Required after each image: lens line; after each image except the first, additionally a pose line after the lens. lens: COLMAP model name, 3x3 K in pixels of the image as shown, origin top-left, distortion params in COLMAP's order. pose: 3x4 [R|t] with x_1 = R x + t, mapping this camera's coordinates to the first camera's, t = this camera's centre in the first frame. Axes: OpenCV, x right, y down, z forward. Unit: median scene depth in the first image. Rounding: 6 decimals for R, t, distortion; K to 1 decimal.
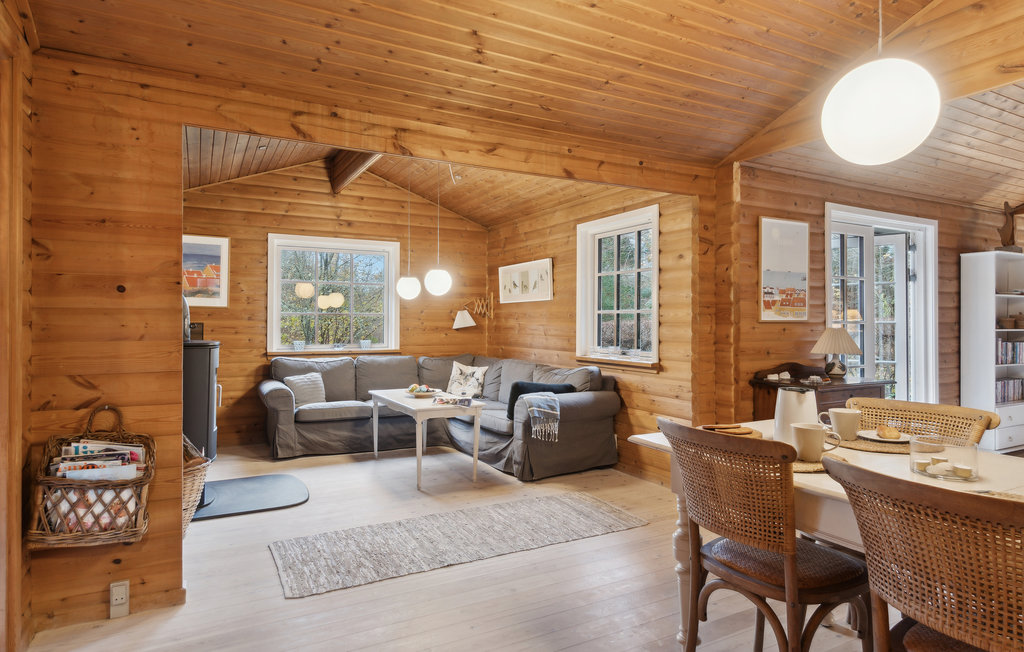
lens RADIAL K [[579.2, 0, 508.4], [0, 579.2, 319.4], [0, 0, 1]] dist [0.005722, 0.001184]
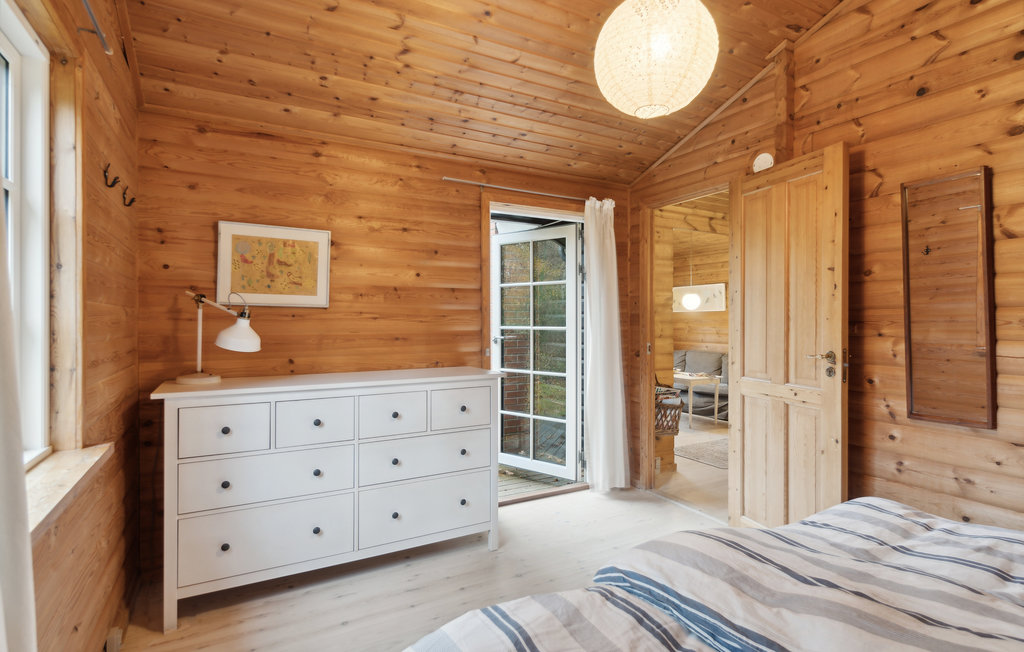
lens RADIAL K [[507.1, 0, 511.8], [0, 507.1, 322.5], [0, 0, 1]] dist [-0.000785, -0.000021]
pose [[0.999822, -0.002685, 0.018672, -0.522879], [0.002555, 0.999972, 0.006999, -0.013359], [-0.018690, -0.006950, 0.999801, -0.325424]]
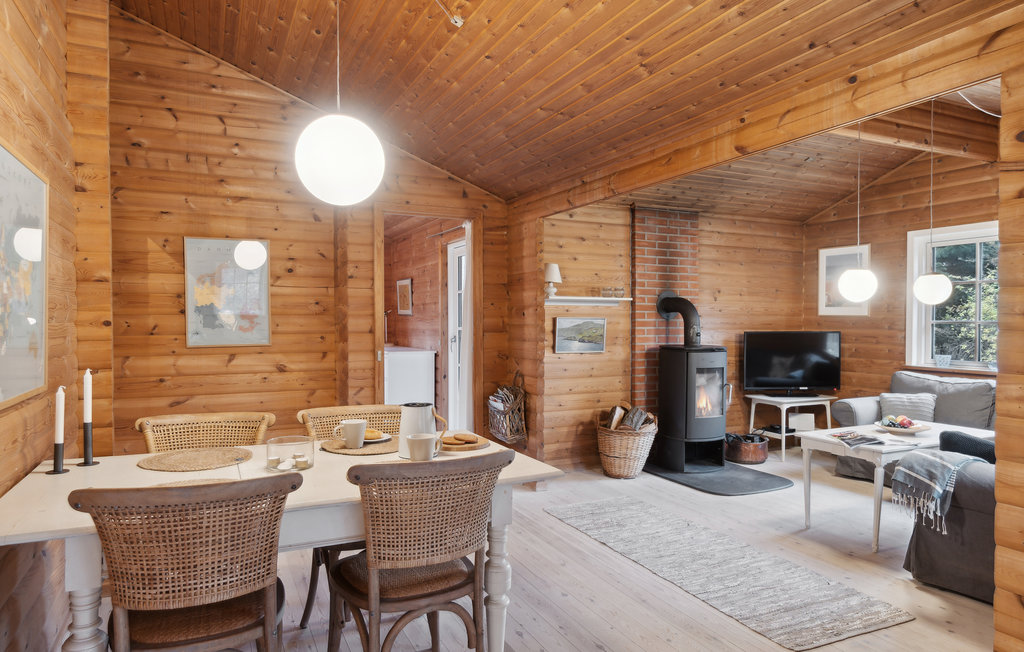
lens RADIAL K [[638.6, 0, 511.7], [0, 638.6, 326.9], [0, 0, 1]] dist [0.001523, 0.000277]
pose [[-0.049914, 0.007080, -0.998728, 0.783501], [0.000842, 0.999975, 0.007047, -0.013436], [0.998753, -0.000489, -0.049919, 0.580294]]
